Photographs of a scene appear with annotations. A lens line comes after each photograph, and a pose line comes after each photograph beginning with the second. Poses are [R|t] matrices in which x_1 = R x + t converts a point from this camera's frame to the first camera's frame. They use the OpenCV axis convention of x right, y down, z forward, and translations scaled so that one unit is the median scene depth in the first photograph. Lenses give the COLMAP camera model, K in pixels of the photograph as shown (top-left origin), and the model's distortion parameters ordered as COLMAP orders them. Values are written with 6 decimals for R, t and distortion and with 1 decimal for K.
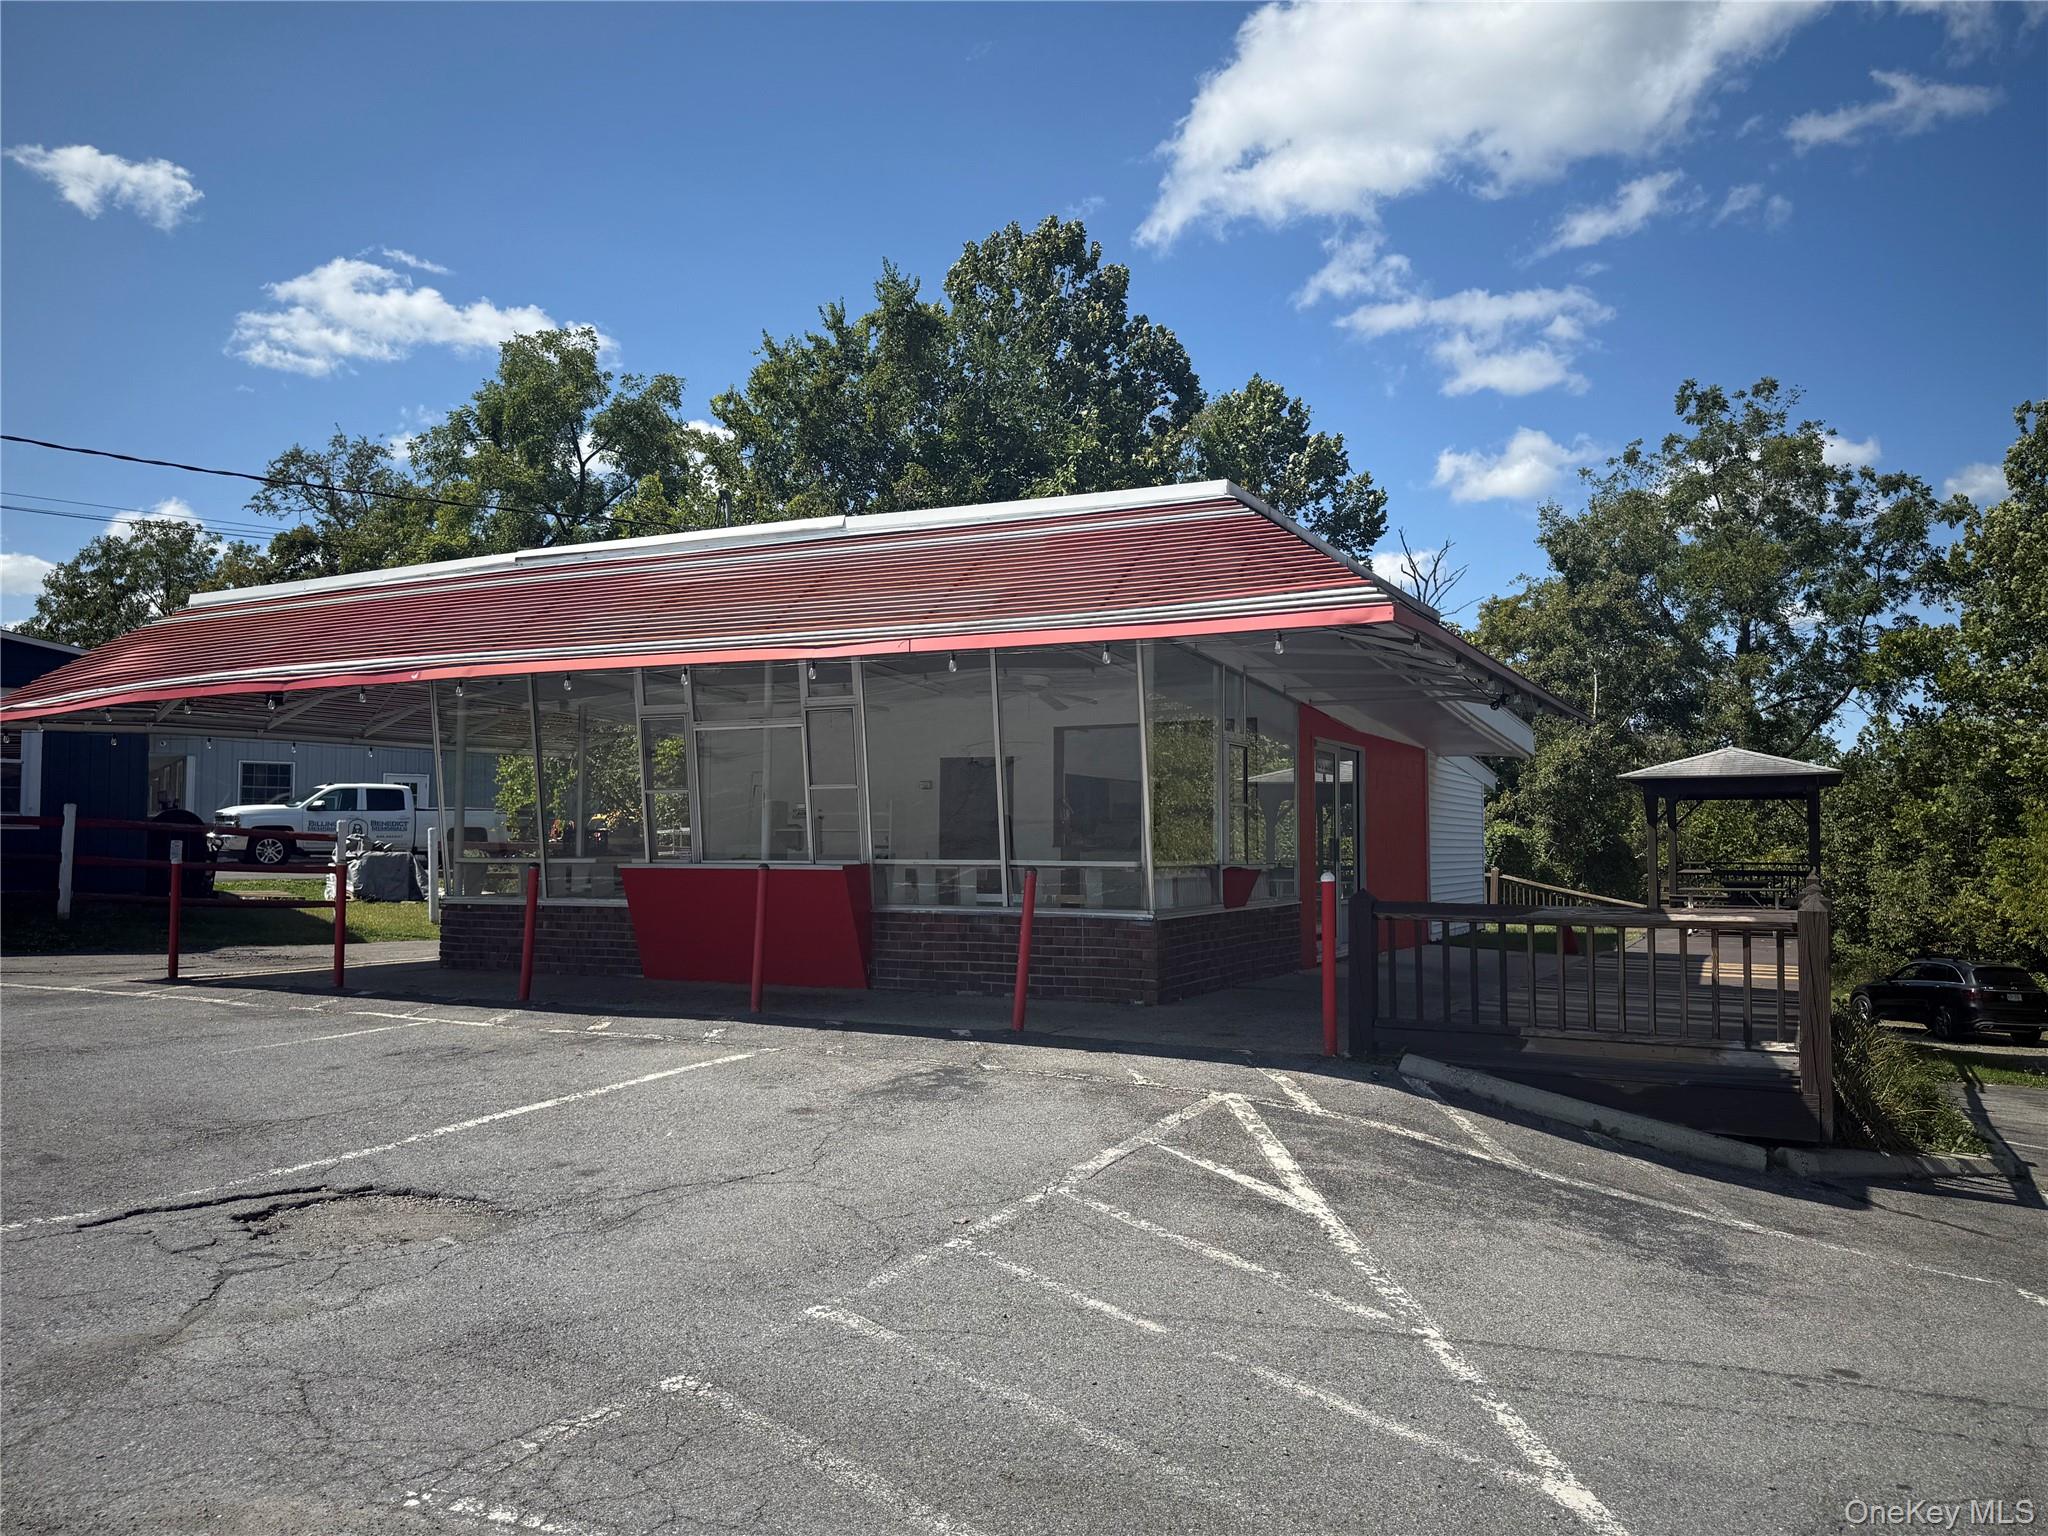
lens RADIAL K [[1498.1, 0, 1030.3], [0, 1498.1, 775.0], [0, 0, 1]] dist [0.122319, -0.204243]
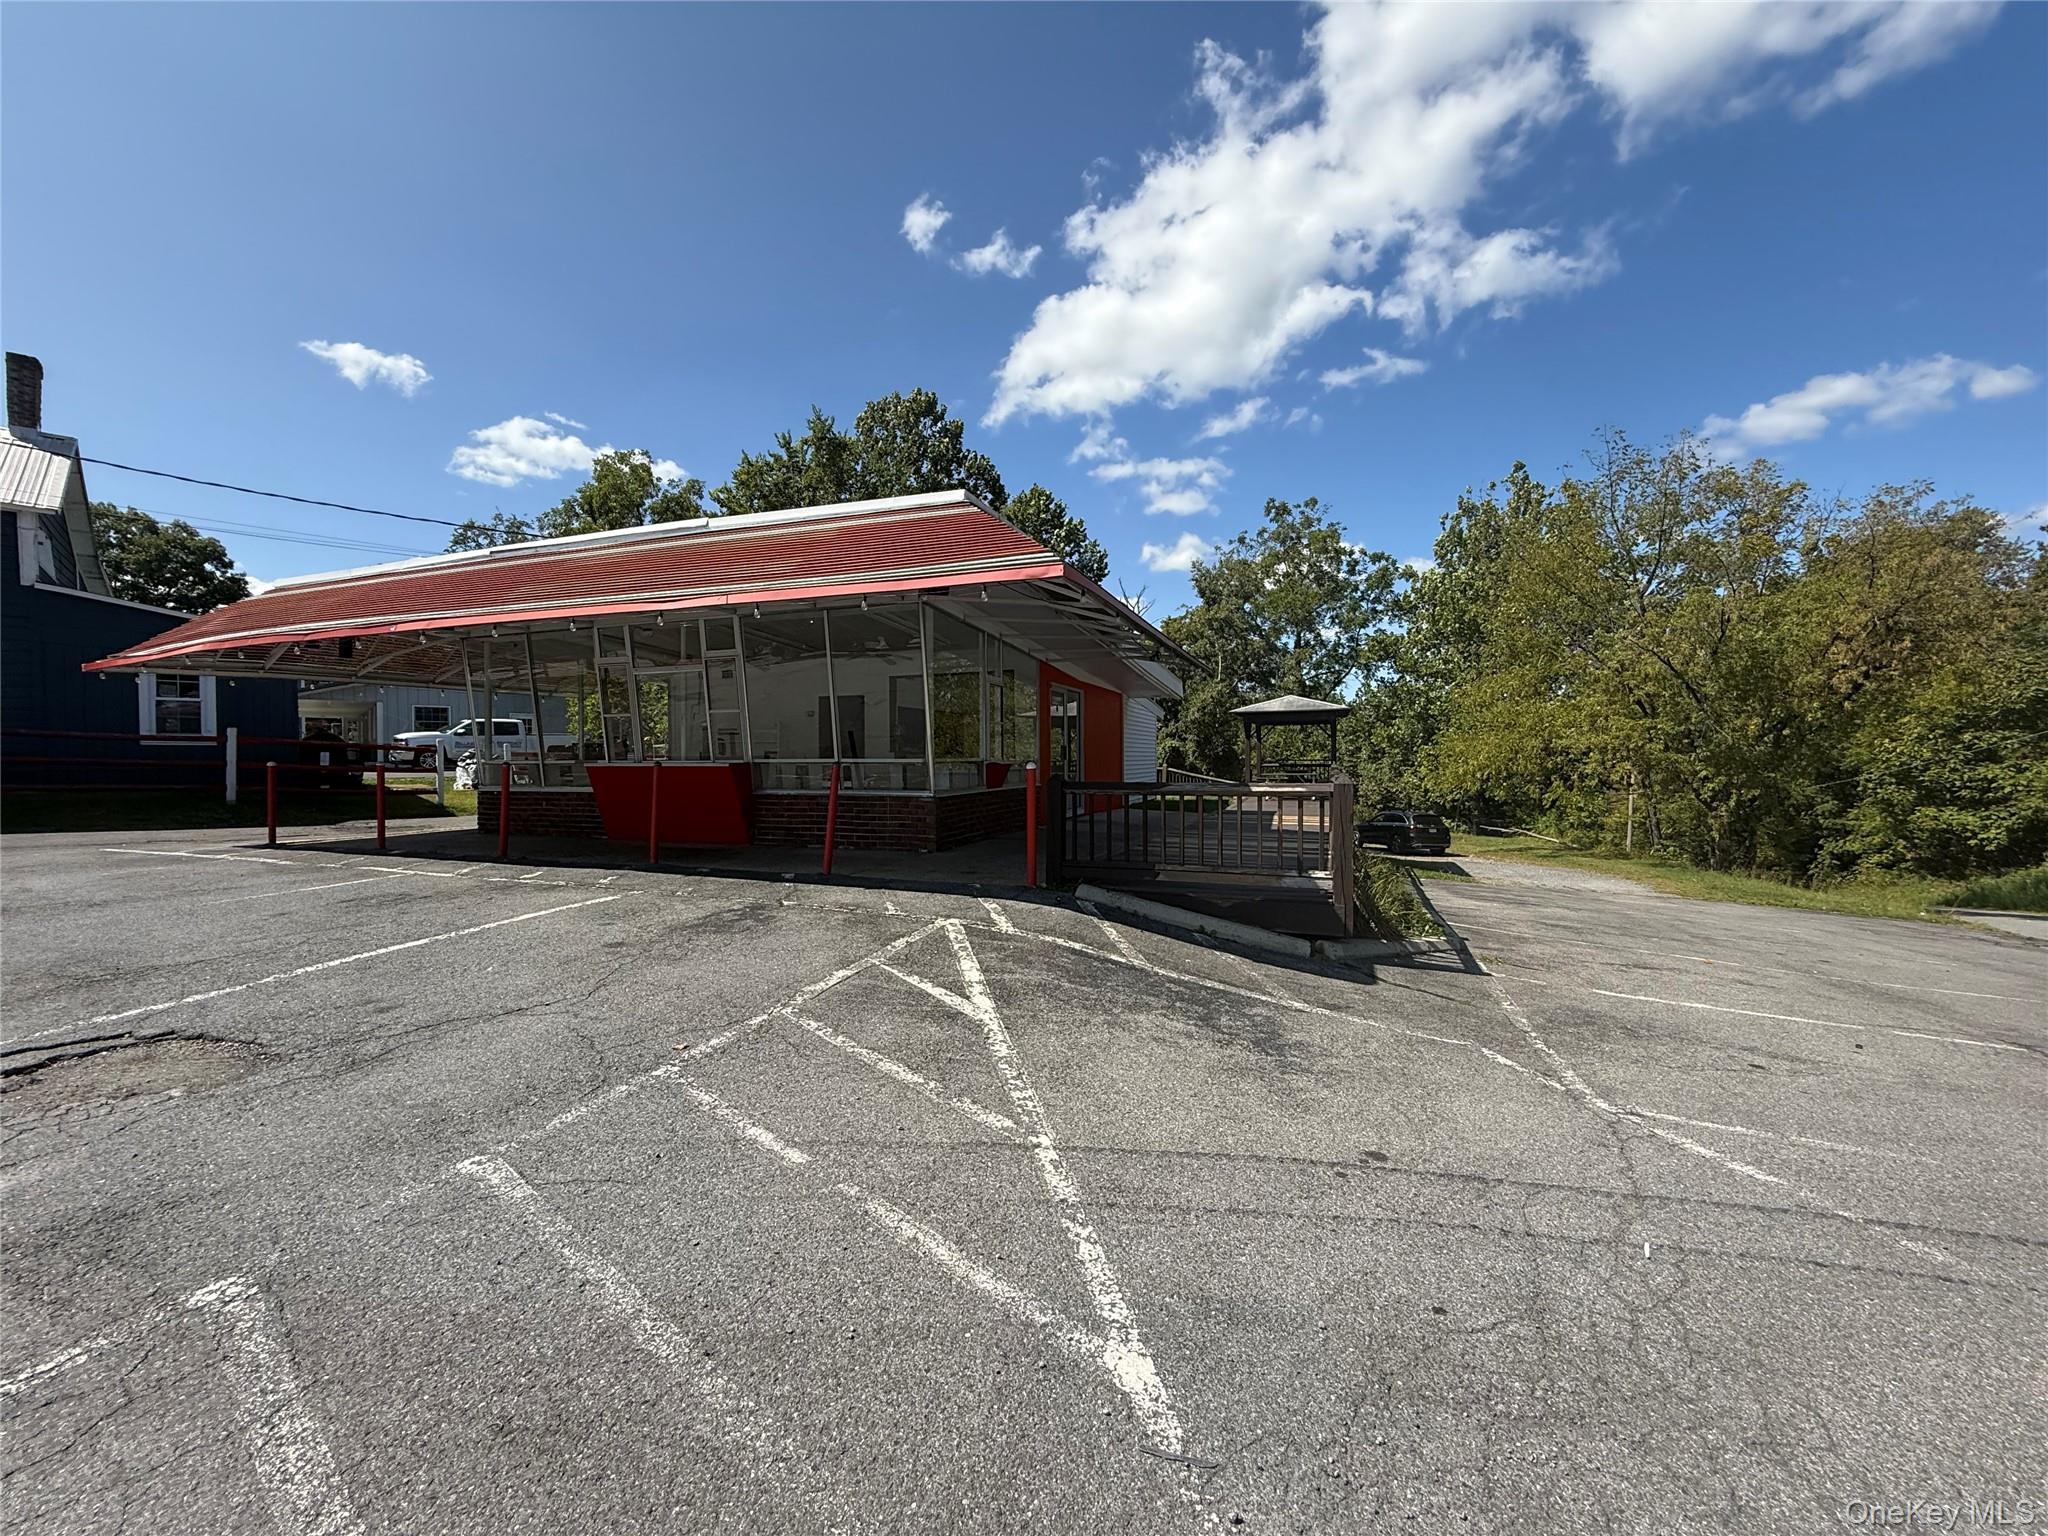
lens RADIAL K [[815.6, 0, 1017.8], [0, 815.6, 769.3], [0, 0, 1]] dist [0.002673, -0.000118]
pose [[0.993956, -0.009957, 0.109325, 0.068191], [0.003153, 0.998057, 0.062229, 0.015521], [-0.109732, -0.061508, 0.992056, 0.151660]]
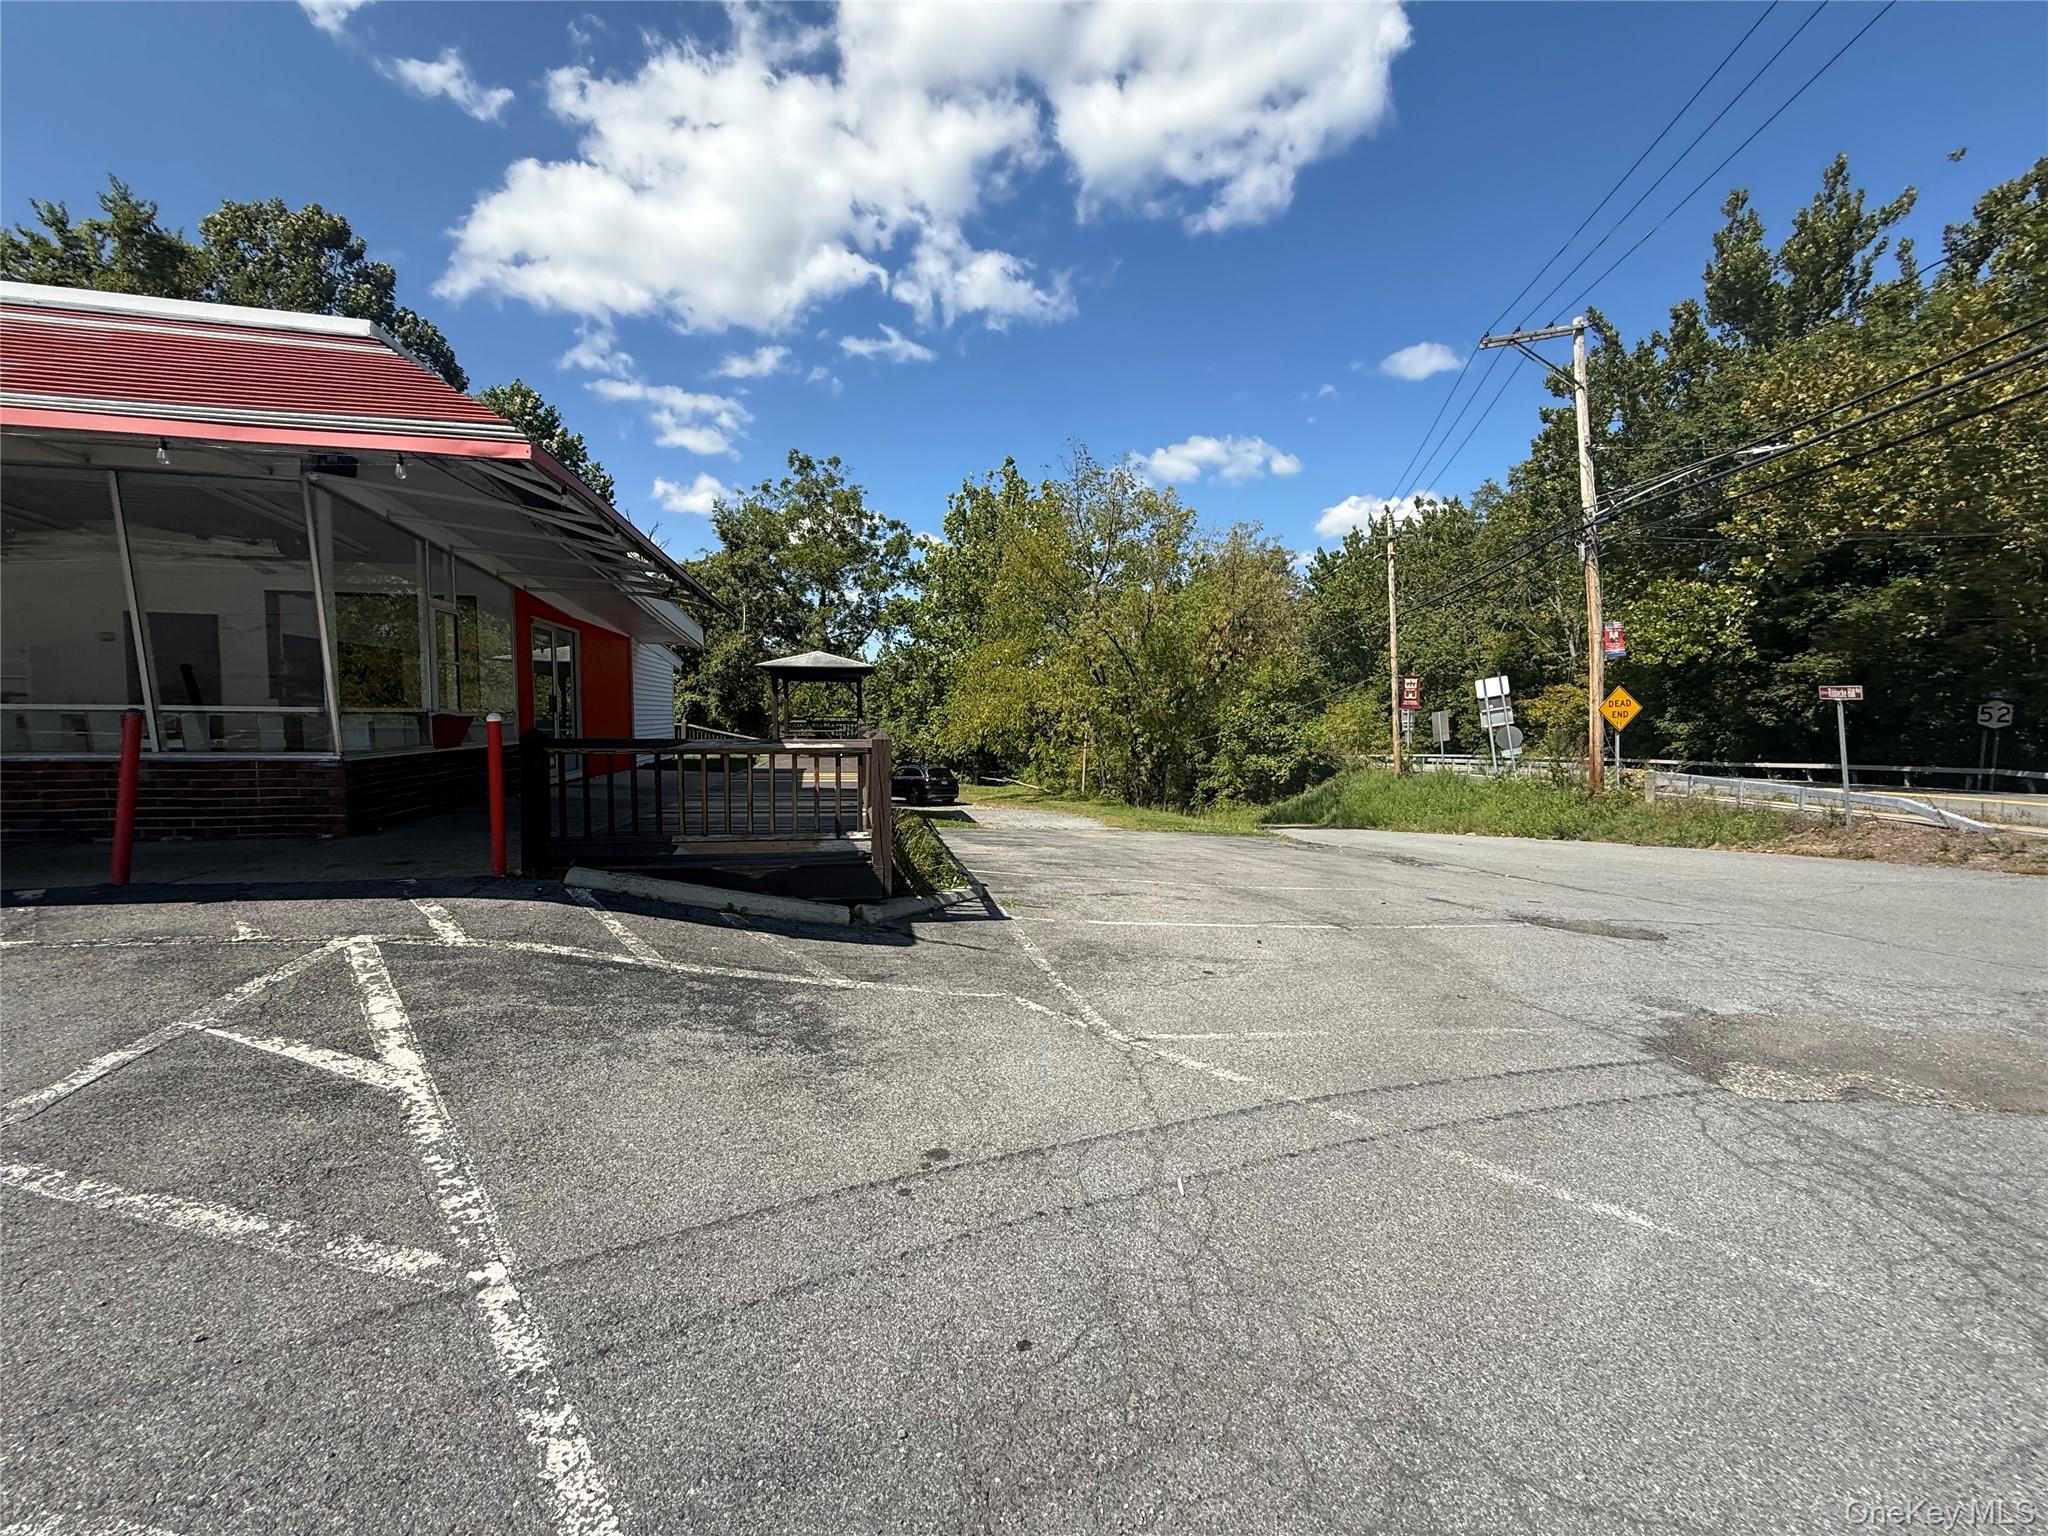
lens RADIAL K [[813.2, 0, 1017.8], [0, 813.2, 768.5], [0, 0, 1]] dist [0.004027, -0.000689]
pose [[0.779919, -0.038110, 0.624719, 0.084955], [-0.034955, 0.993934, 0.104271, 0.020346], [-0.624903, -0.103160, 0.773857, 0.204011]]
